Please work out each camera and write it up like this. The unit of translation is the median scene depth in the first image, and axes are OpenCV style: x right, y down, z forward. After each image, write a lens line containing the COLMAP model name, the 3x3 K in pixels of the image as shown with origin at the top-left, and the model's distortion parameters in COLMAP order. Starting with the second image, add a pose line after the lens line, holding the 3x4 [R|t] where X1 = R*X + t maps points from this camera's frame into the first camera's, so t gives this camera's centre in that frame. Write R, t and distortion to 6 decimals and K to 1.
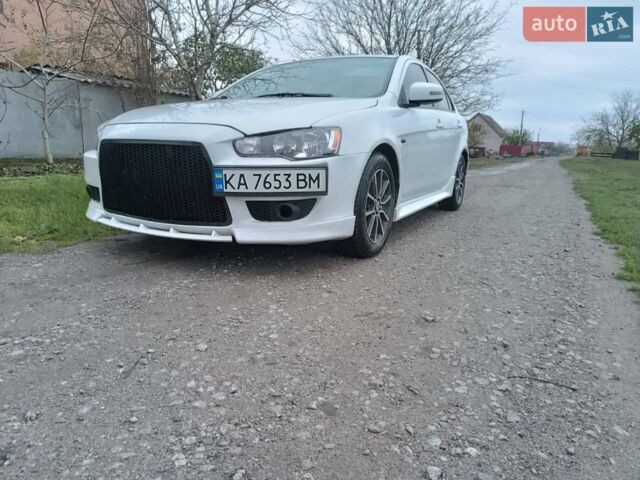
lens RADIAL K [[456.2, 0, 321.0], [0, 456.2, 239.6], [0, 0, 1]] dist [0.017818, -0.000542]
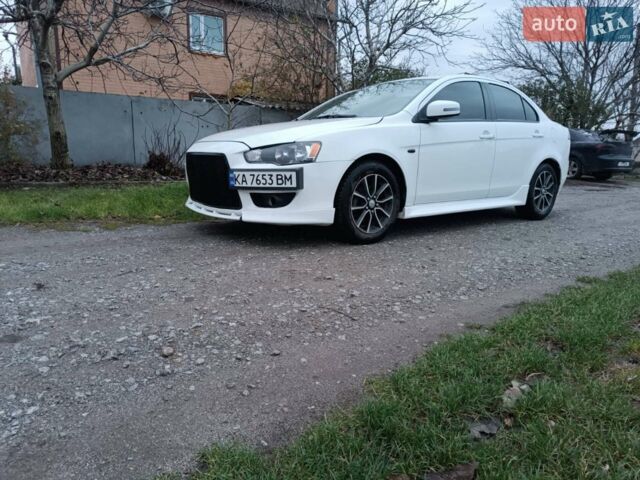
lens RADIAL K [[456.2, 0, 318.5], [0, 456.2, 239.6], [0, 0, 1]] dist [0.017818, -0.000542]
pose [[0.907472, 0.069001, -0.414406, 0.645308], [-0.080439, 0.996707, -0.010189, 0.060799], [0.412339, 0.042581, 0.910035, -0.232508]]
